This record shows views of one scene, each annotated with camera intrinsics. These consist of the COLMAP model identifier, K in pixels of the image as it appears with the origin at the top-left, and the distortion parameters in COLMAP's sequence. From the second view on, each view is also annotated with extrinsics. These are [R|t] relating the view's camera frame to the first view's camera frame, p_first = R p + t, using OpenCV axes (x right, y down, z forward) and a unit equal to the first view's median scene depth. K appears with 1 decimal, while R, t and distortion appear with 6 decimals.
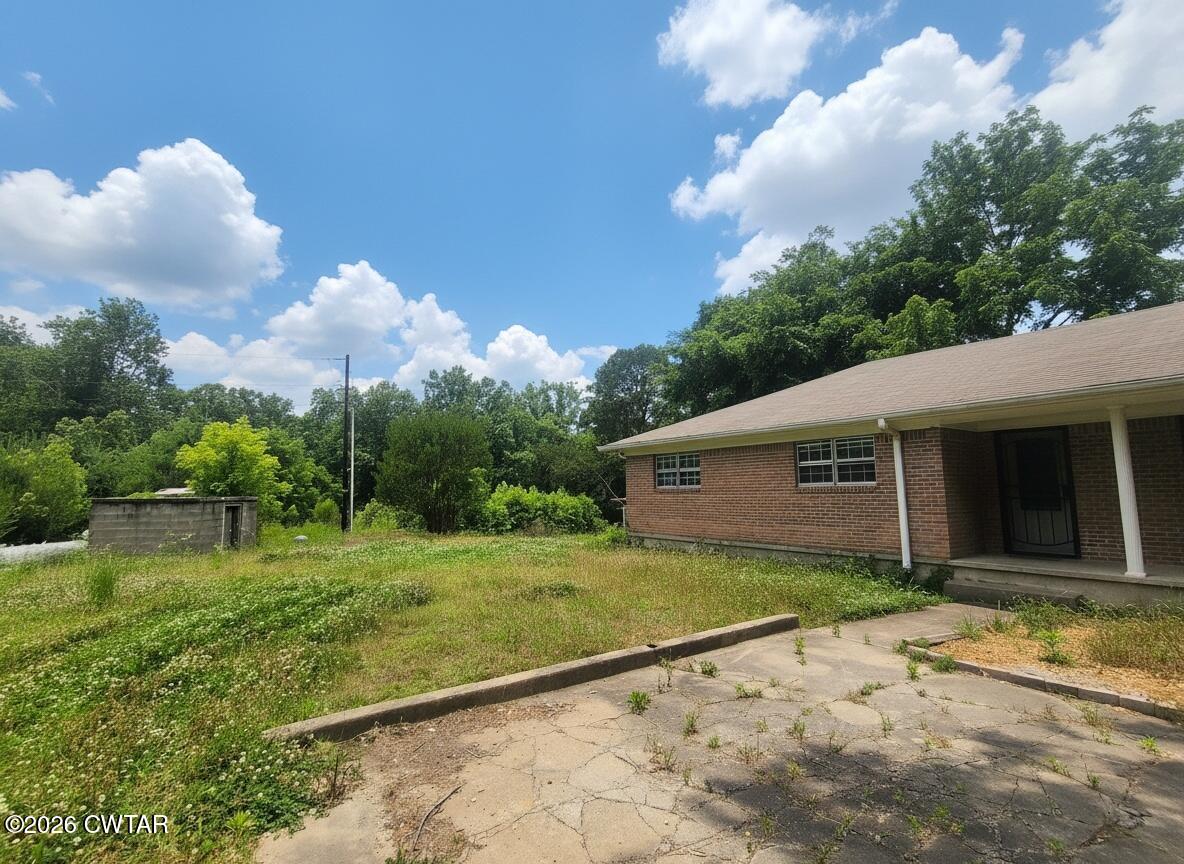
lens RADIAL K [[533.1, 0, 585.3], [0, 533.1, 421.9], [0, 0, 1]] dist [-0.038044, 0.017354]
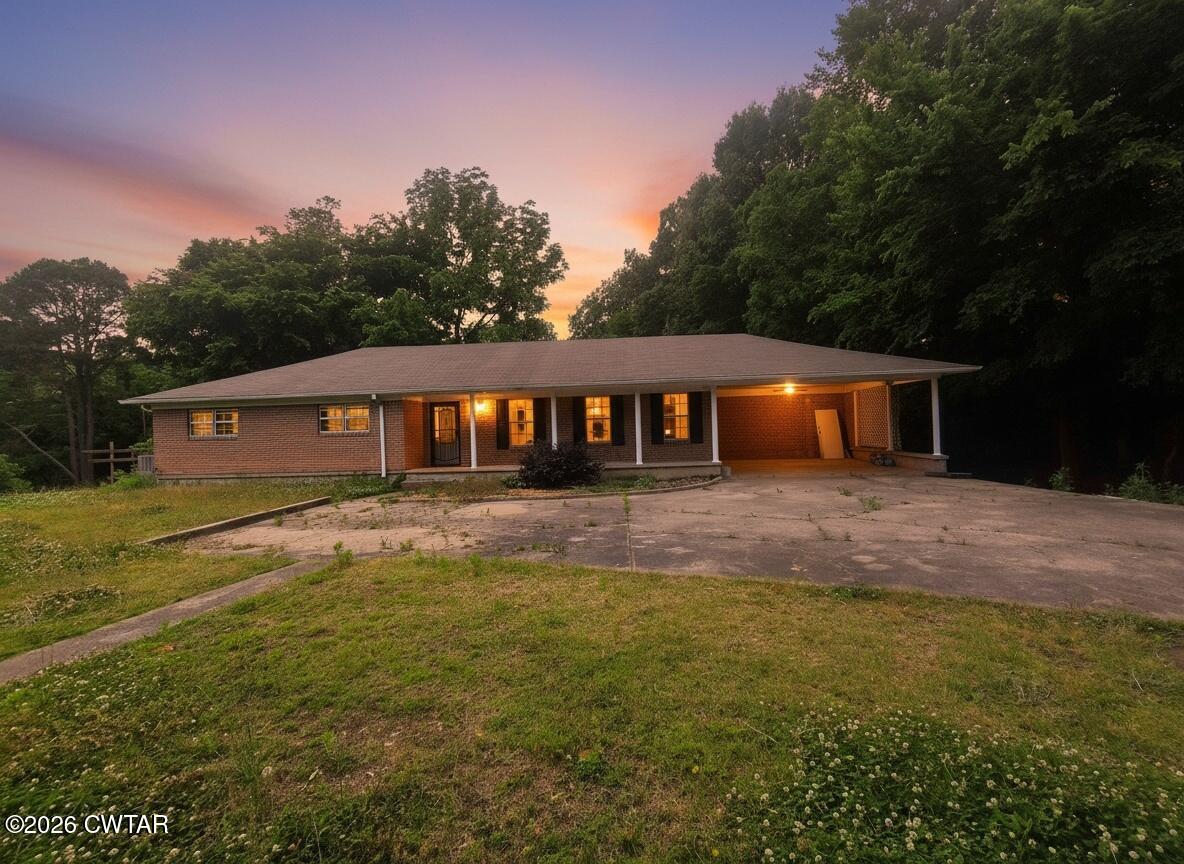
lens RADIAL K [[533.1, 0, 585.3], [0, 533.1, 421.9], [0, 0, 1]] dist [-0.038044, 0.017354]
pose [[0.621305, -0.005051, 0.783553, -0.104238], [-0.072243, 0.995351, 0.063700, -0.021000], [-0.780232, -0.096183, 0.618051, -0.175698]]
